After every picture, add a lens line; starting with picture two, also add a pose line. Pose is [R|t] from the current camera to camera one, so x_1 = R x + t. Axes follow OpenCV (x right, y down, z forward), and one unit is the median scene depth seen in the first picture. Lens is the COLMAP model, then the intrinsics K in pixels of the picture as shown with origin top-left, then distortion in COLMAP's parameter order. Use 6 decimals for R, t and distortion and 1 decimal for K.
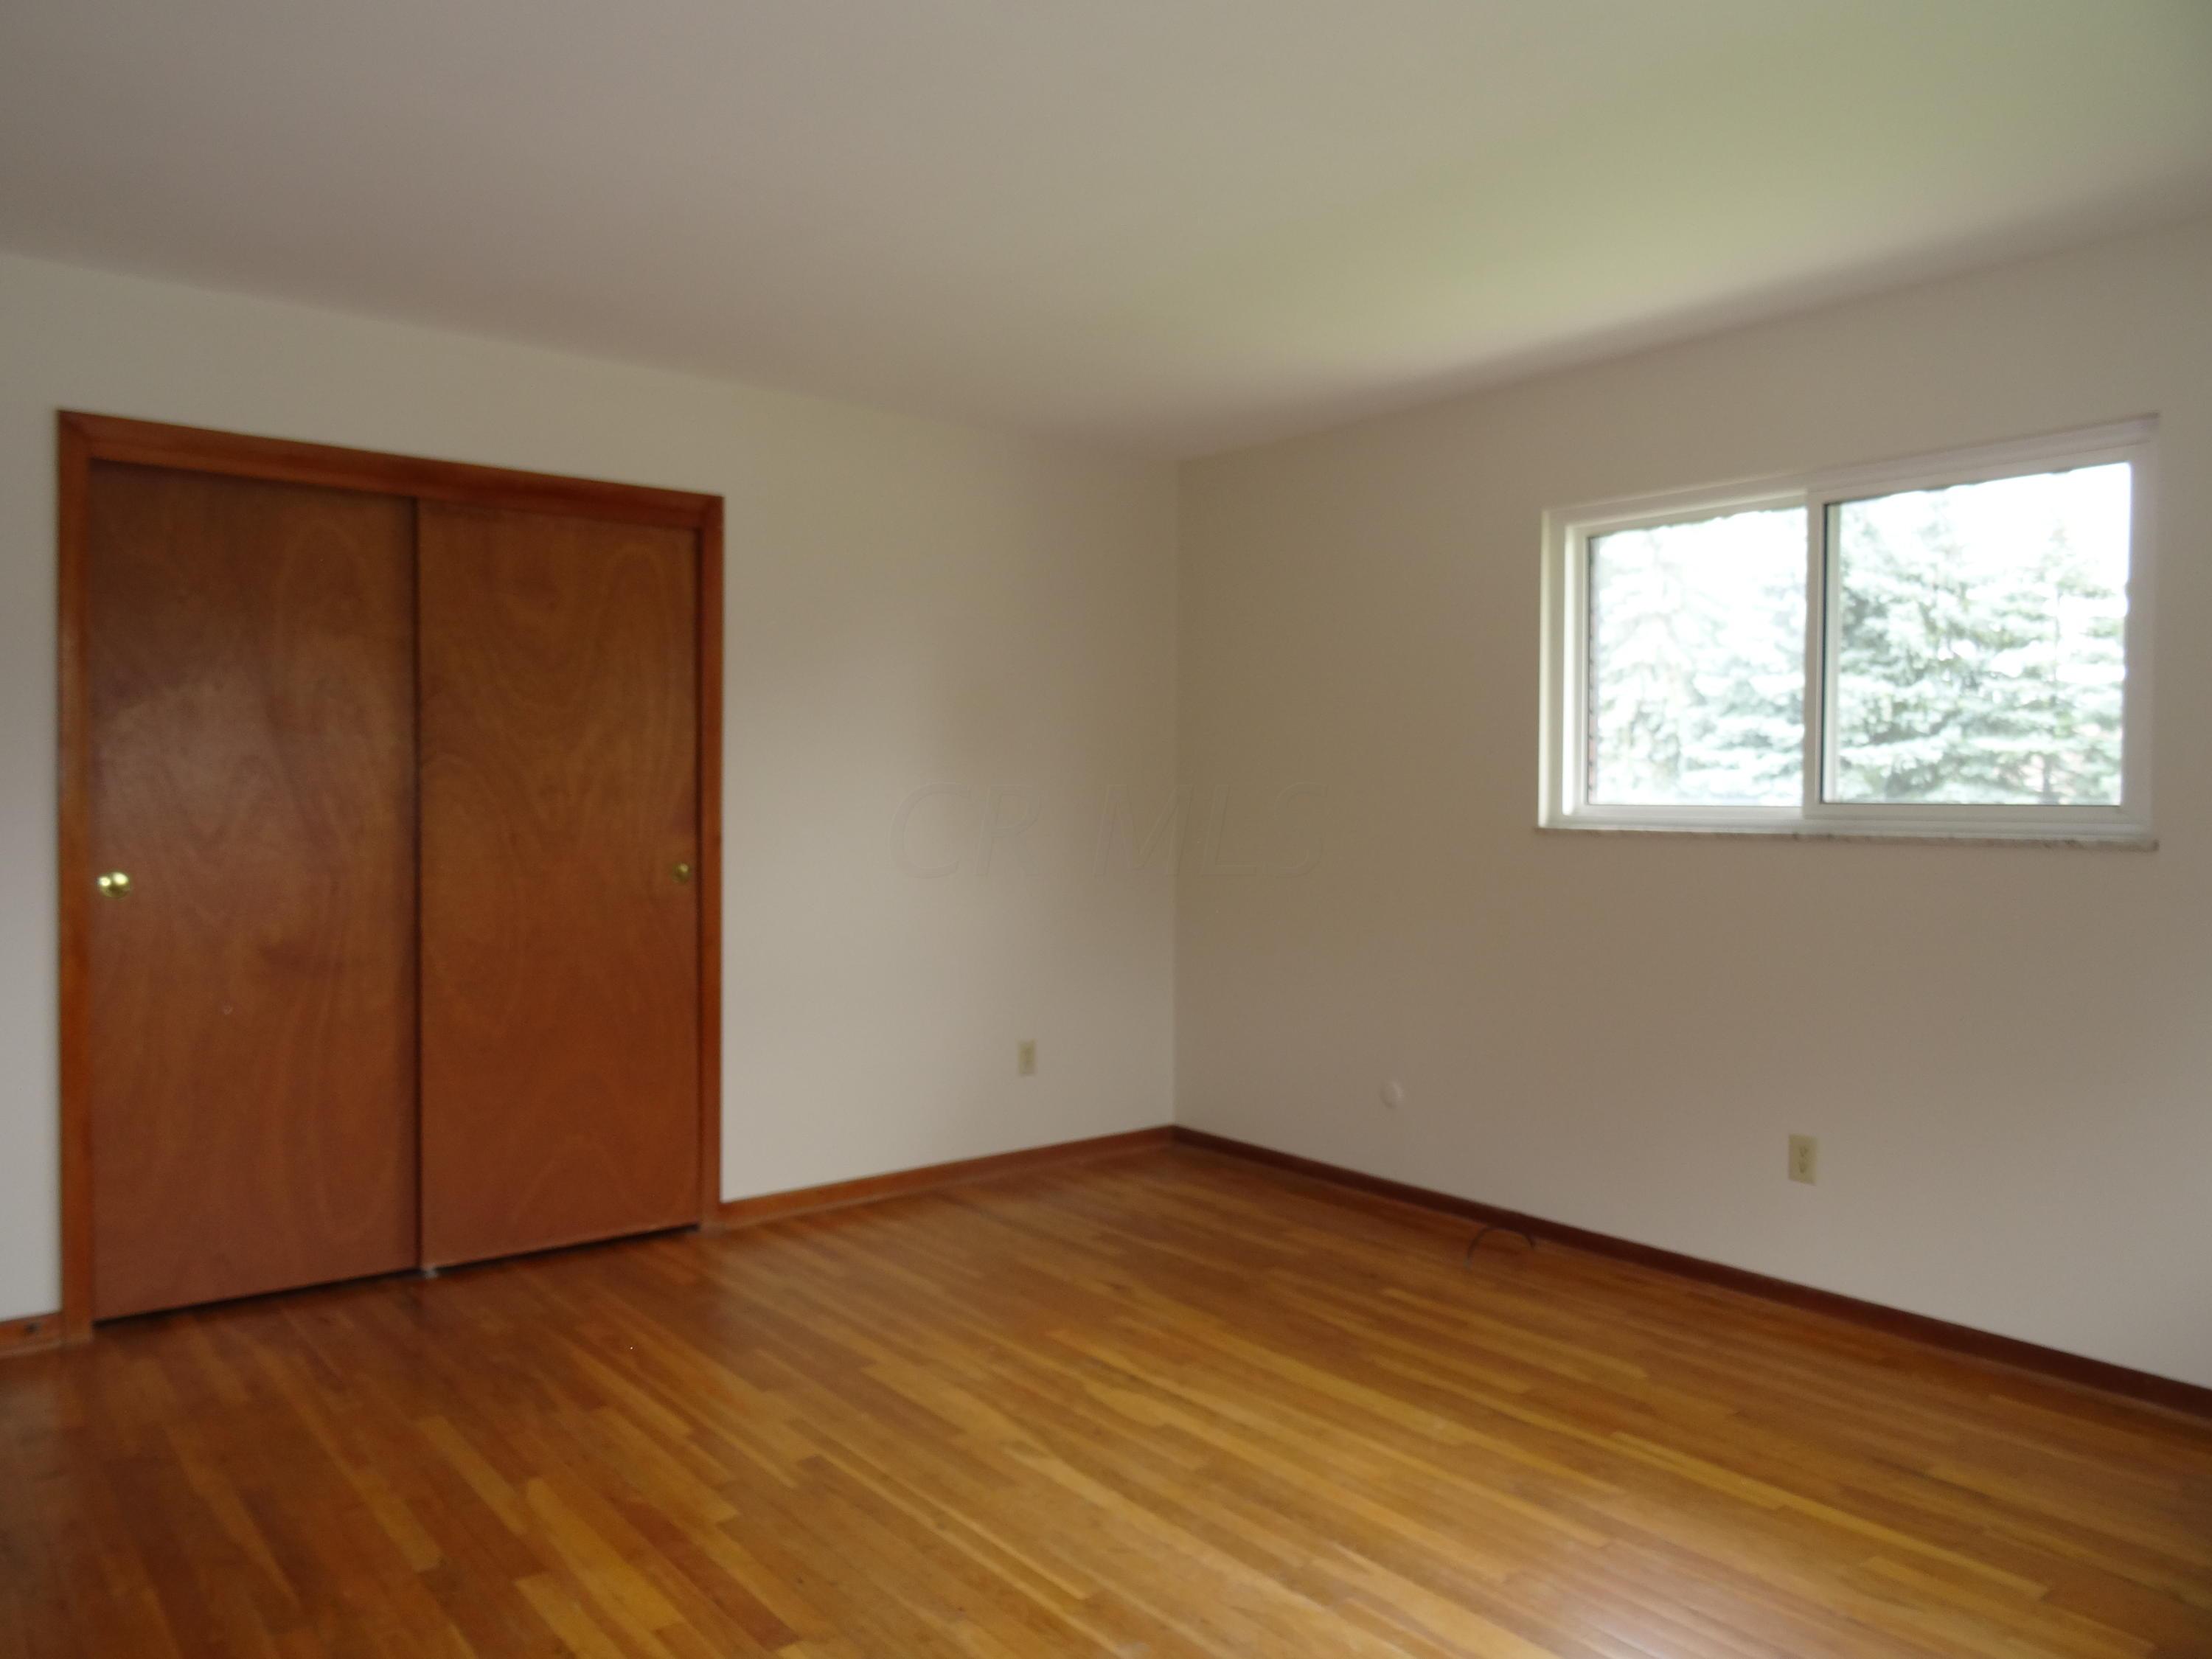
lens RADIAL K [[1582.8, 0, 1106.0], [0, 1582.8, 829.5], [0, 0, 1]] dist [0.003975, 0.001090]
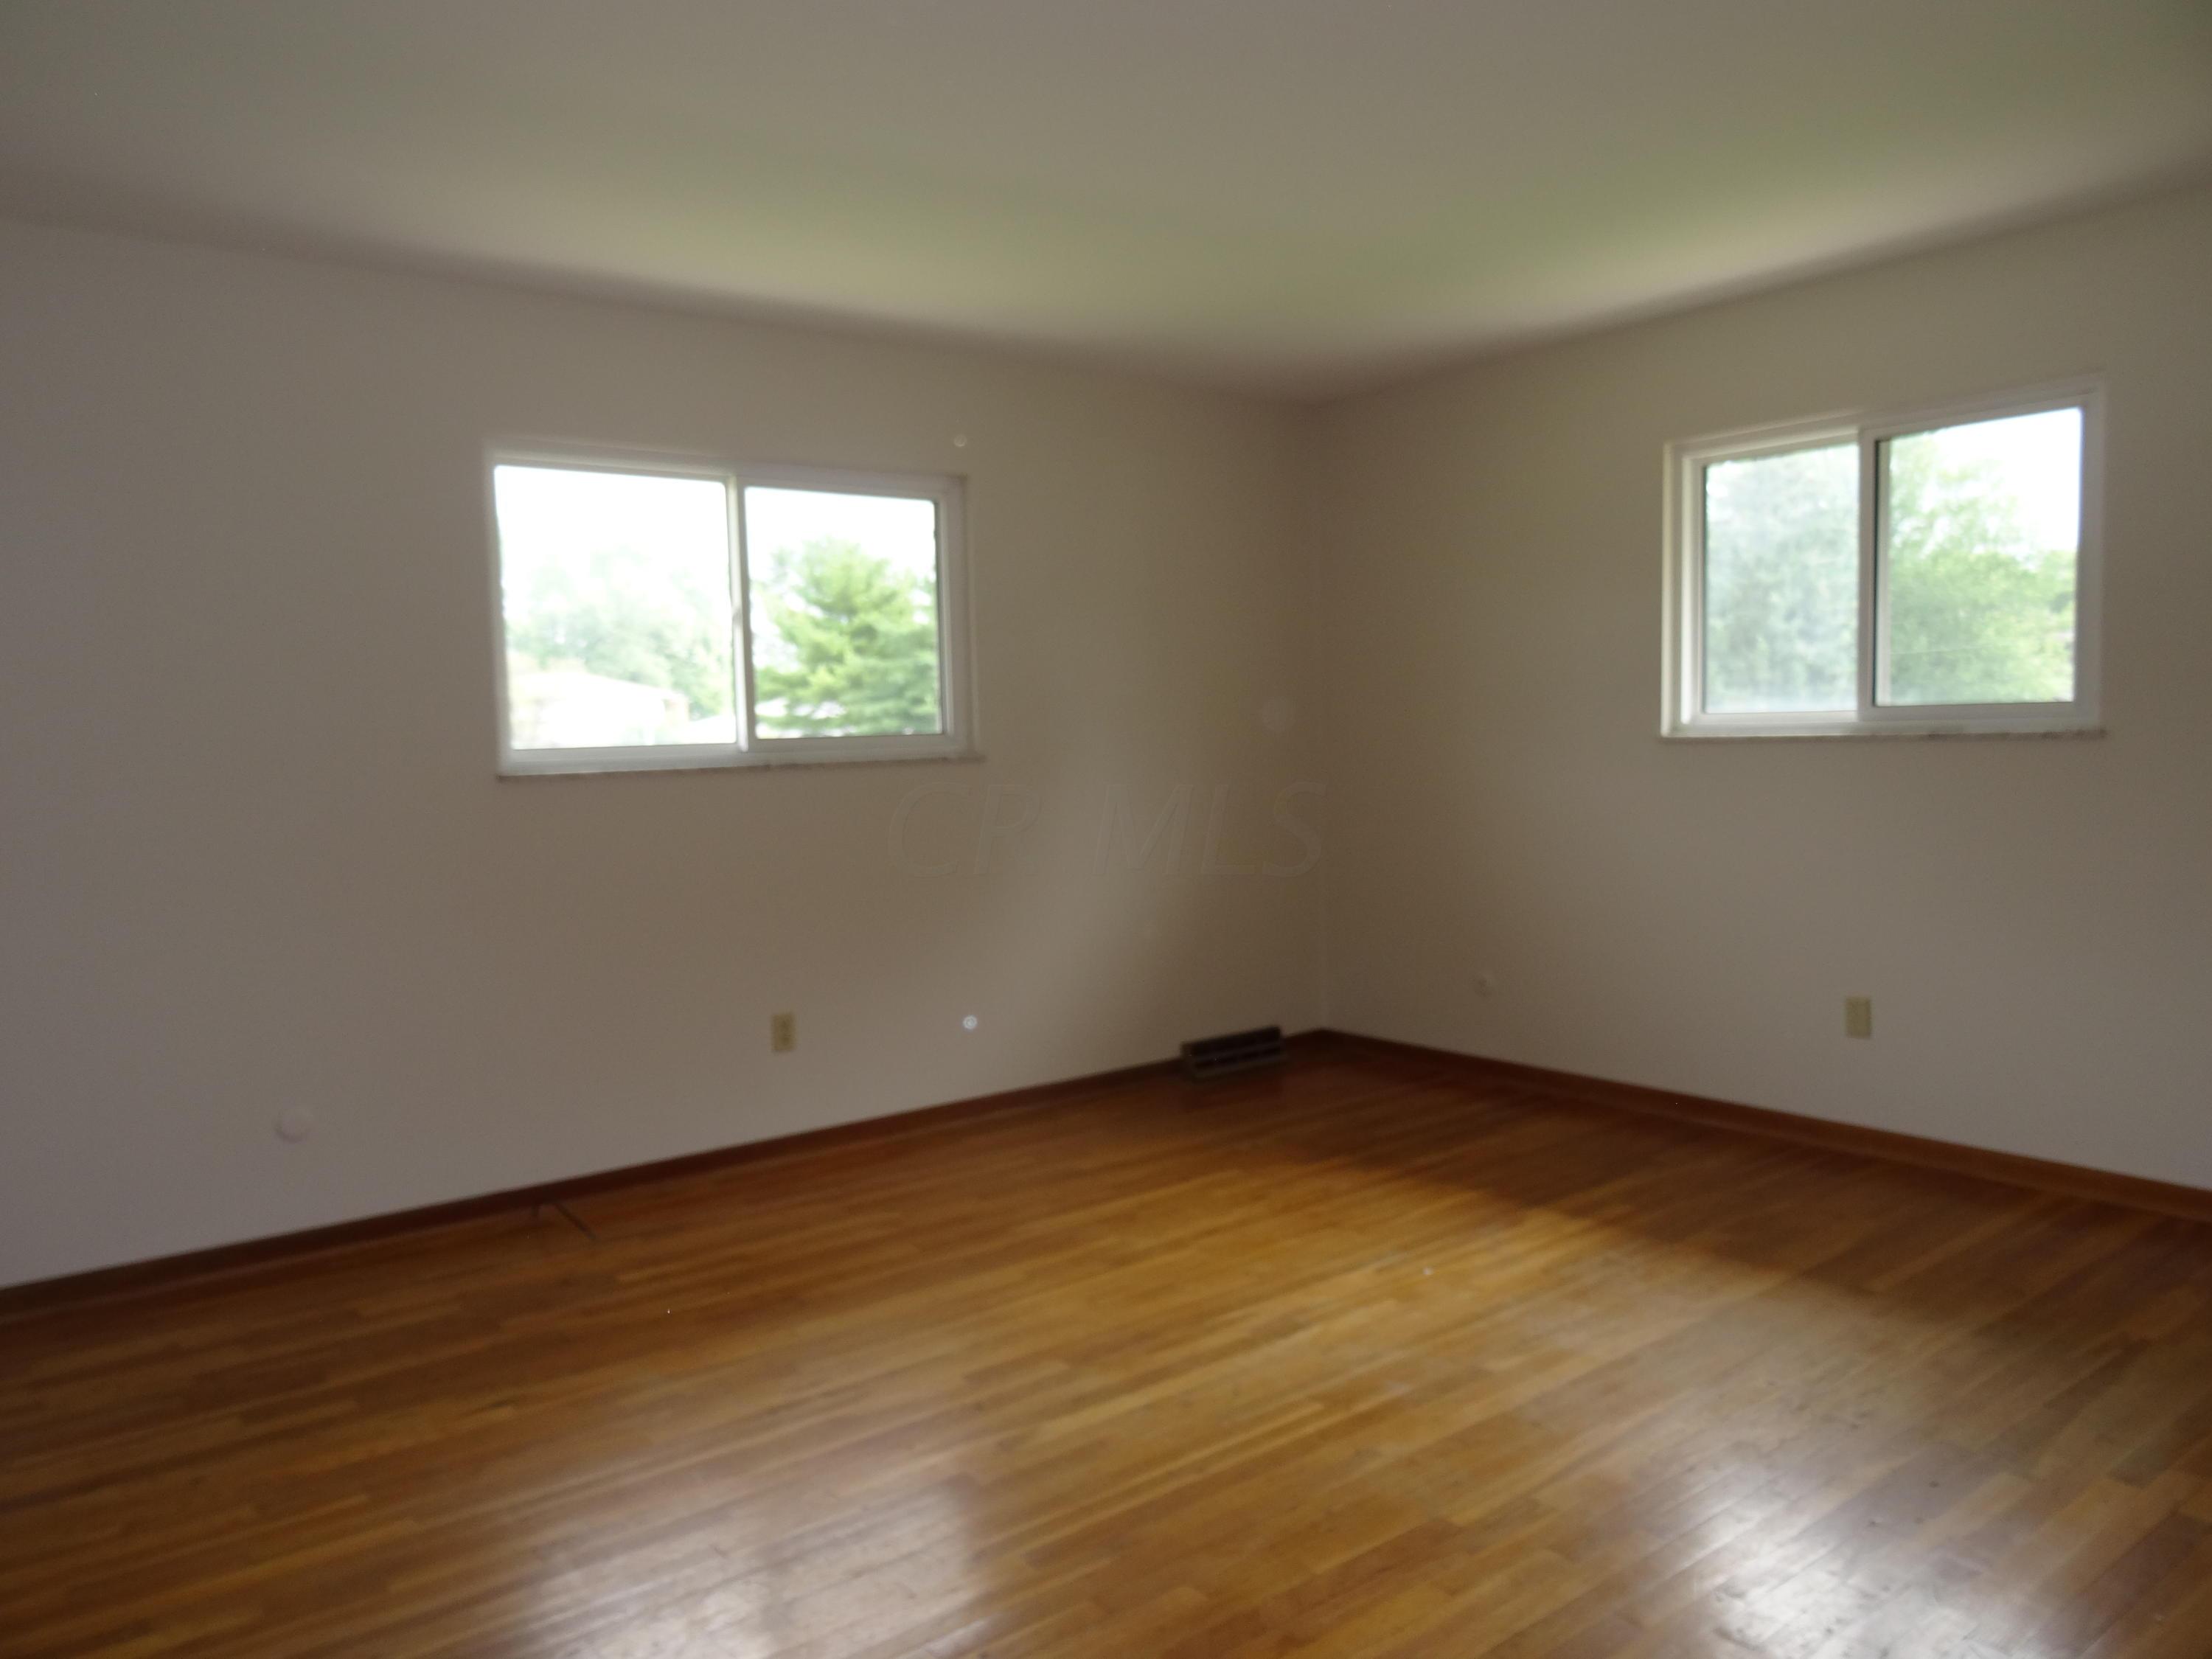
lens RADIAL K [[1557.9, 0, 1102.9], [0, 1557.9, 819.0], [0, 0, 1]] dist [-0.022039, -0.002128]
pose [[0.022390, -0.063565, 0.997726, -0.875751], [0.056598, 0.996457, 0.062214, -0.017347], [-0.998146, 0.055076, 0.025908, 0.863147]]
